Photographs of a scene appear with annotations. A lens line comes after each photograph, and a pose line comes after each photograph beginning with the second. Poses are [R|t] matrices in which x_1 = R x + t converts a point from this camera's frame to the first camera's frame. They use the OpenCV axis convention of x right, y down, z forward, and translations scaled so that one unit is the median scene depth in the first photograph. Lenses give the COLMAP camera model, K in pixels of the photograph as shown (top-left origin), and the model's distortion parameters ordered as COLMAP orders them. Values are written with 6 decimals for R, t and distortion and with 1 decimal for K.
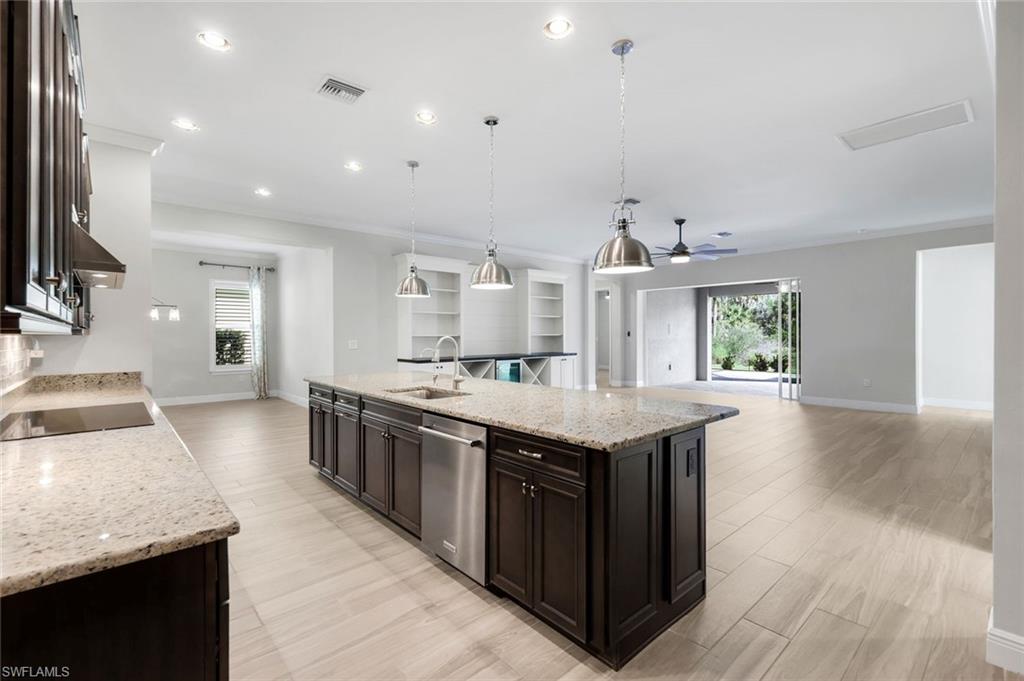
lens RADIAL K [[456.1, 0, 514.8], [0, 456.1, 337.8], [0, 0, 1]] dist [0.007376, 0.000702]
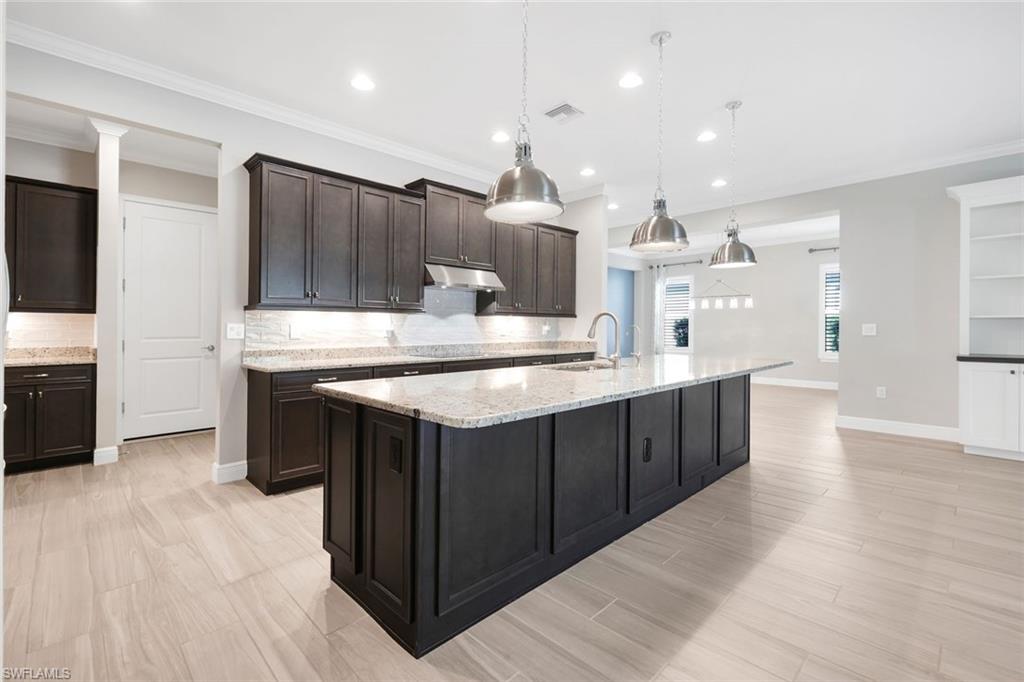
lens RADIAL K [[456.1, 0, 514.5], [0, 456.1, 327.0], [0, 0, 1]] dist [0.007376, 0.000702]
pose [[0.046094, 0.000158, -0.998937, 0.290023], [-0.010120, 0.999949, -0.000309, 0.012431], [0.998886, 0.010124, 0.046093, 0.284953]]
